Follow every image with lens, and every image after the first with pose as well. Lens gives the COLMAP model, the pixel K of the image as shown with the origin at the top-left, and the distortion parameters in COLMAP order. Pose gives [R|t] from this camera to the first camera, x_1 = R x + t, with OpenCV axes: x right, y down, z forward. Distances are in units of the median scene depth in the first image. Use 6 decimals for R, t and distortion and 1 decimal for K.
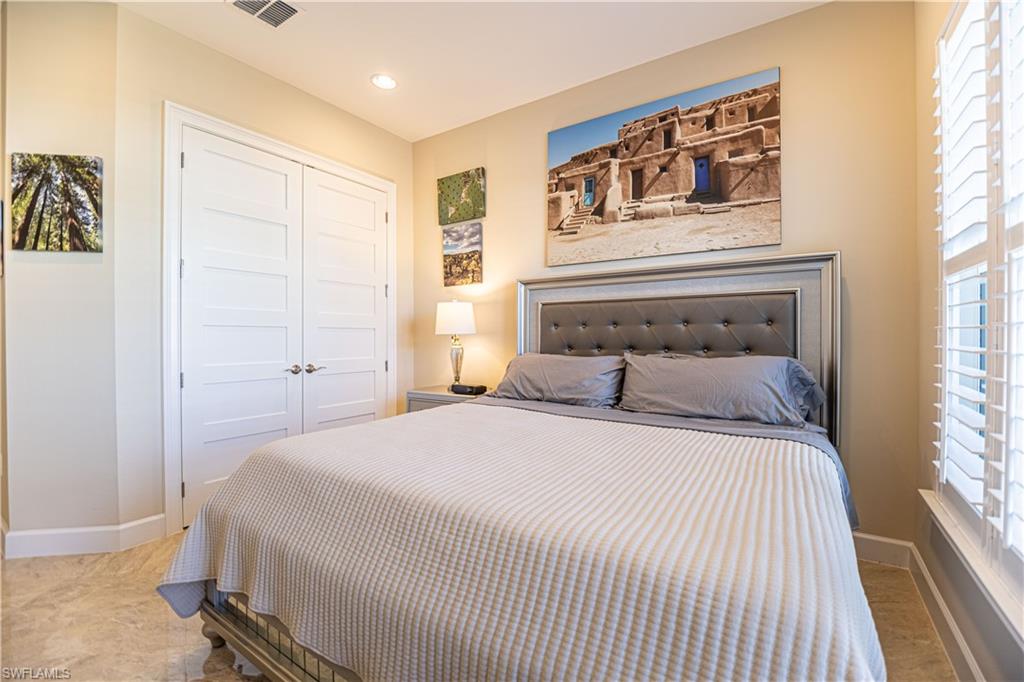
lens RADIAL K [[439.3, 0, 516.7], [0, 439.3, 343.3], [0, 0, 1]] dist [0.000138, -0.003300]
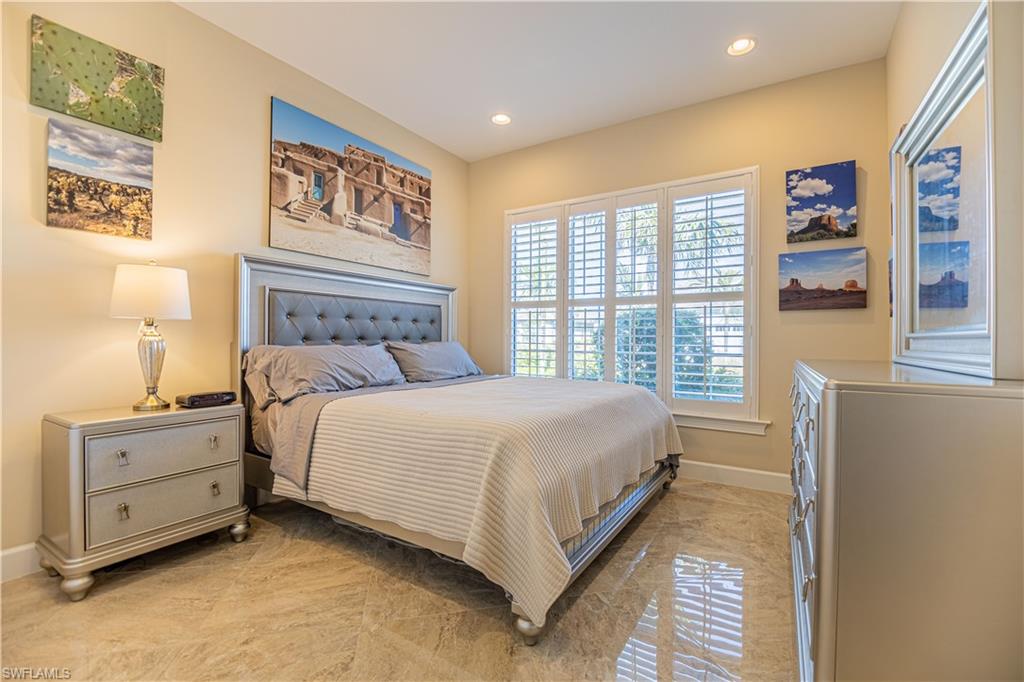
lens RADIAL K [[439.3, 0, 518.9], [0, 439.3, 338.6], [0, 0, 1]] dist [0.000138, -0.003300]
pose [[-0.024474, -0.002277, 0.999698, -0.899050], [0.004965, 0.999985, 0.002399, 0.010545], [-0.999688, 0.005022, -0.024463, 0.573164]]
